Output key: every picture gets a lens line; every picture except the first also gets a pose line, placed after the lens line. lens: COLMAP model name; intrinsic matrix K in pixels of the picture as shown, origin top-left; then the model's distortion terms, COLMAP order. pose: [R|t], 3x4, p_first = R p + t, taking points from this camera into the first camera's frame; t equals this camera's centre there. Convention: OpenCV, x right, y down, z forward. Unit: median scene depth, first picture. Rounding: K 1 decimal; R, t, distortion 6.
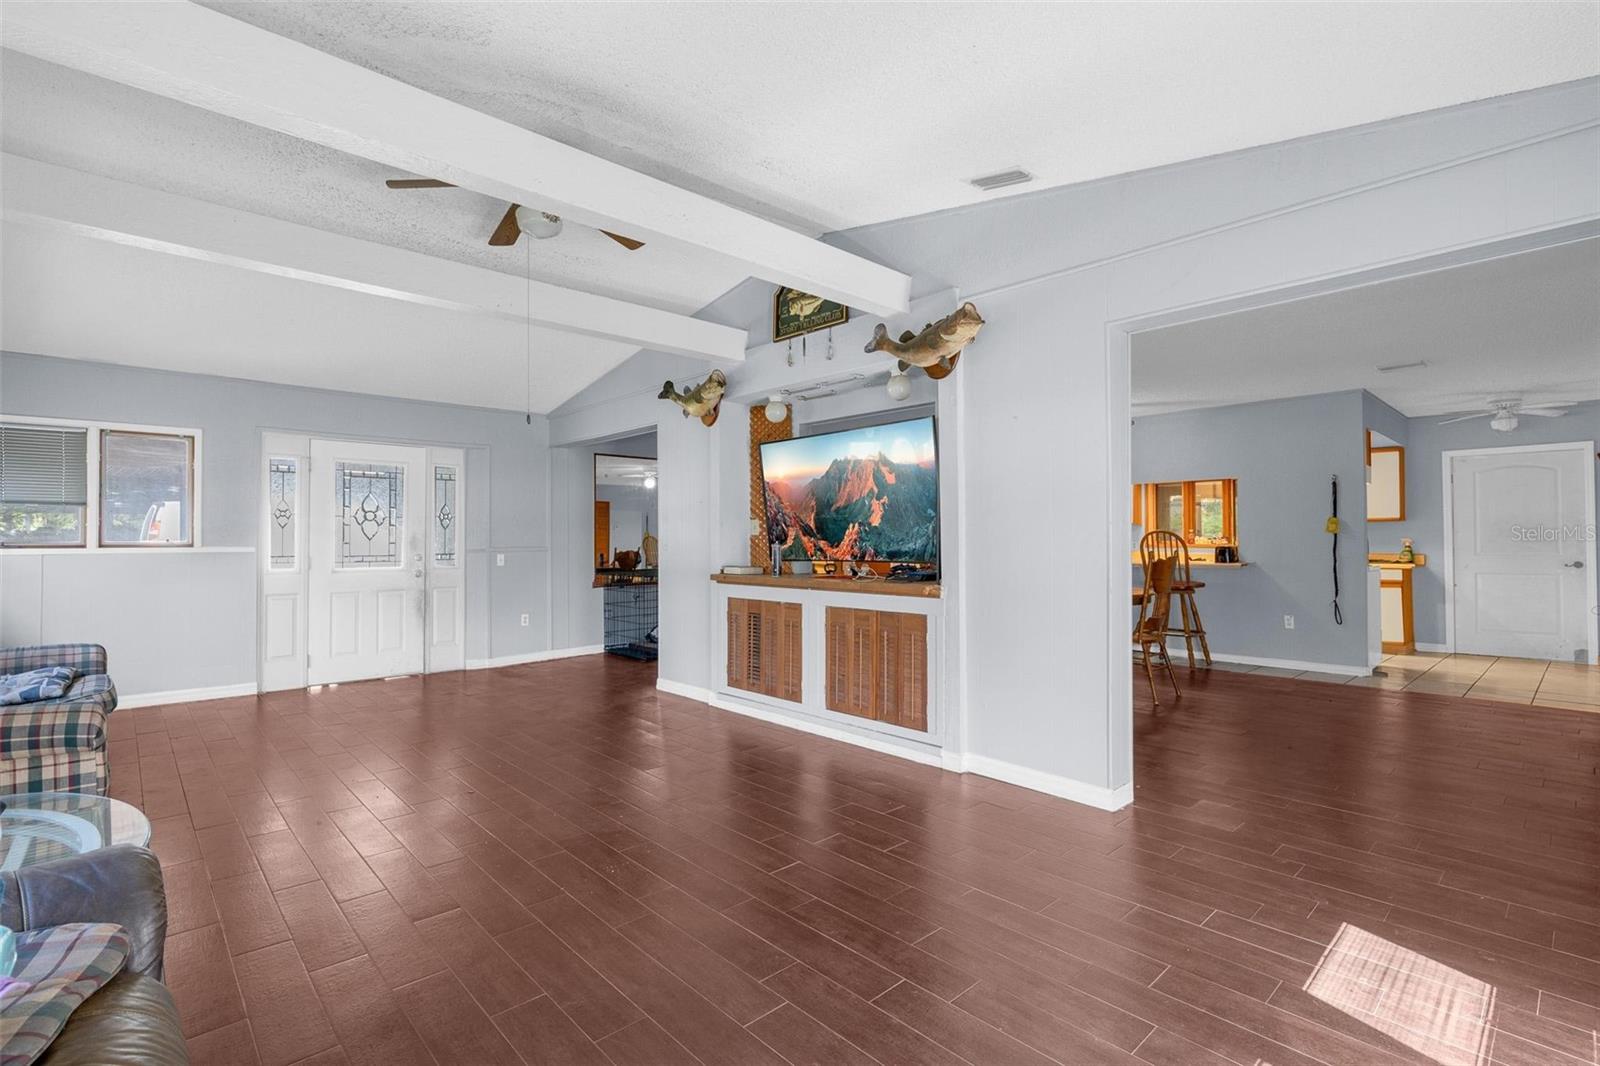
lens RADIAL K [[733.9, 0, 744.8], [0, 733.9, 531.8], [0, 0, 1]] dist [-0.001426, 0.000080]
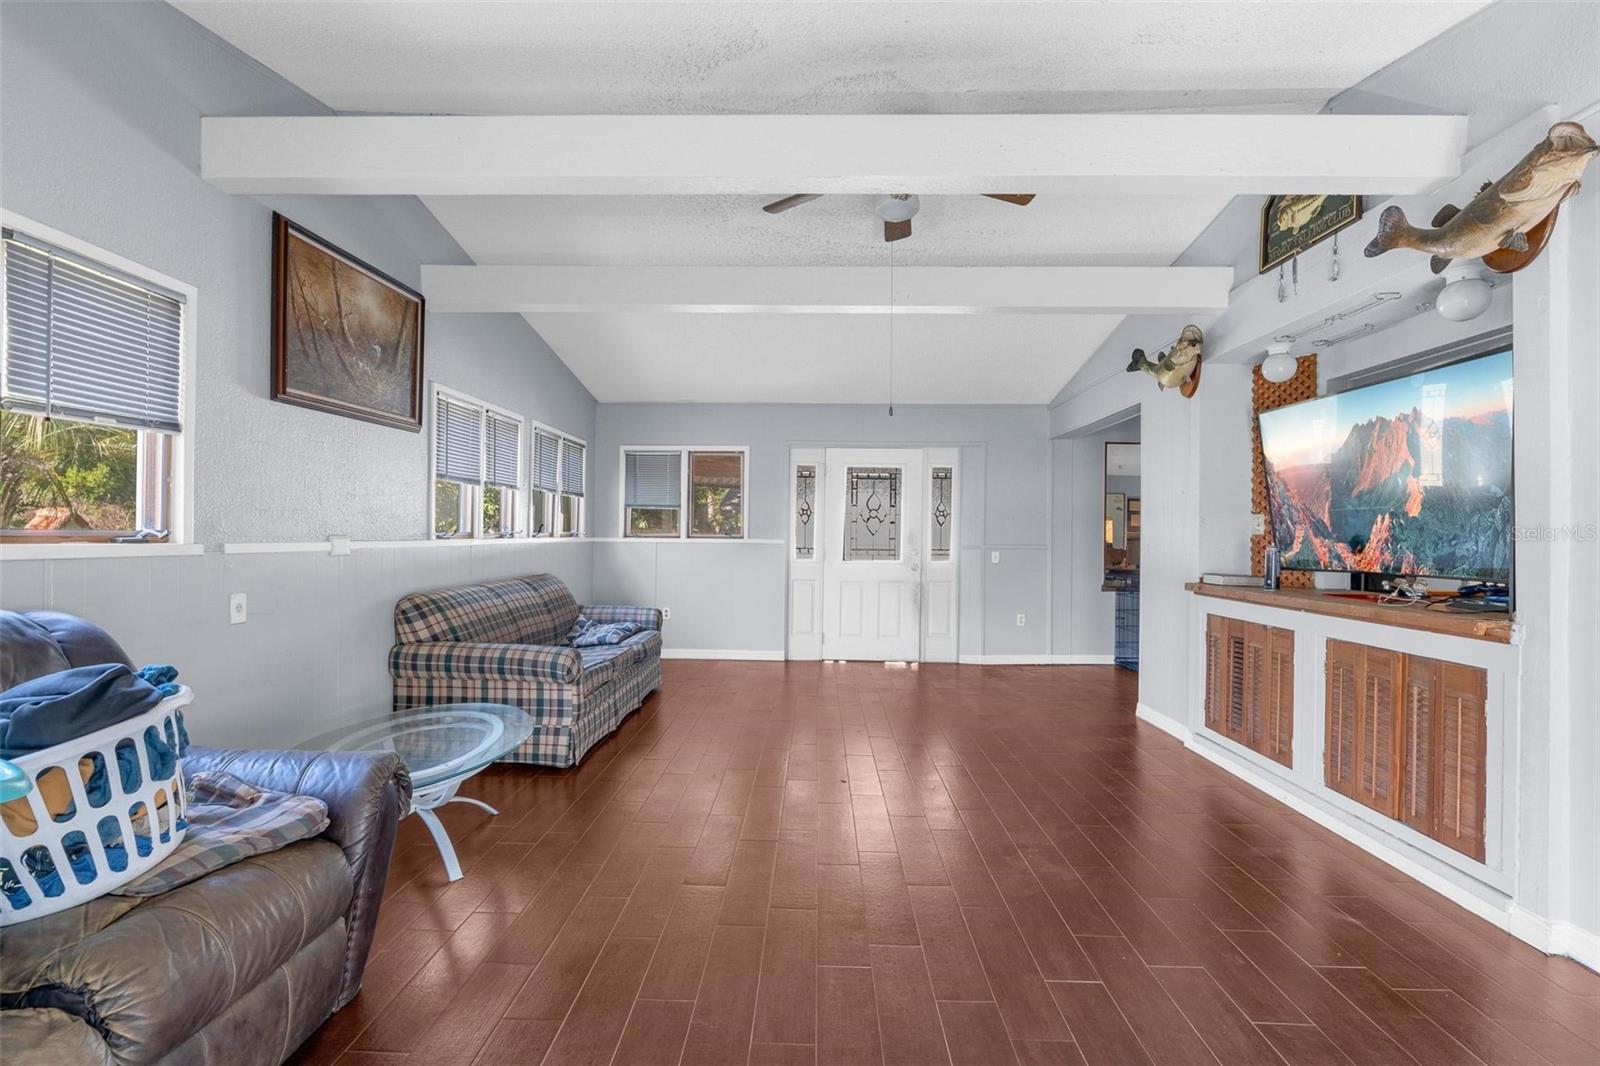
lens RADIAL K [[720.7, 0, 803.6], [0, 720.7, 531.3], [0, 0, 1]] dist [-0.013796, 0.006054]
pose [[0.741370, 0.007935, -0.671049, 0.180485], [-0.006355, 0.999968, 0.004803, 0.000687], [0.671066, 0.000704, 0.741397, 0.151479]]
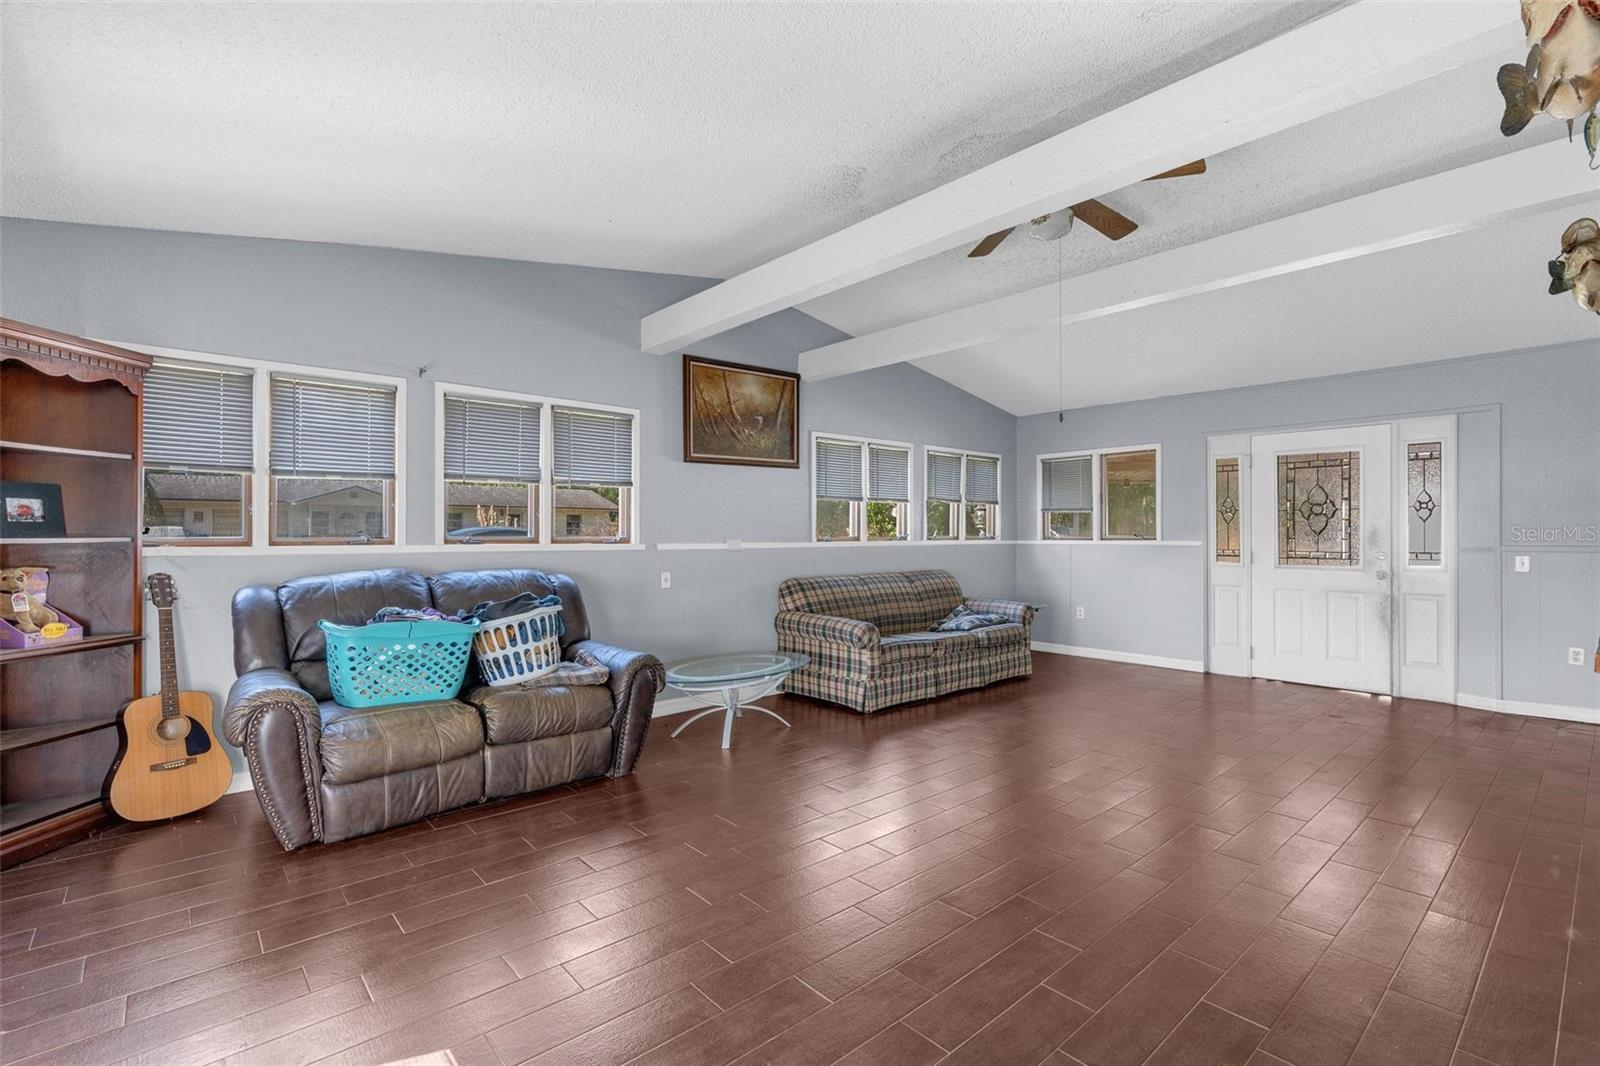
lens RADIAL K [[739.3, 0, 818.6], [0, 739.3, 537.0], [0, 0, 1]] dist [-0.010968, 0.000068]
pose [[0.019909, 0.004960, -0.999789, 0.503779], [0.011339, 0.999922, 0.005186, 0.002409], [0.999737, -0.011440, 0.019852, 0.444095]]
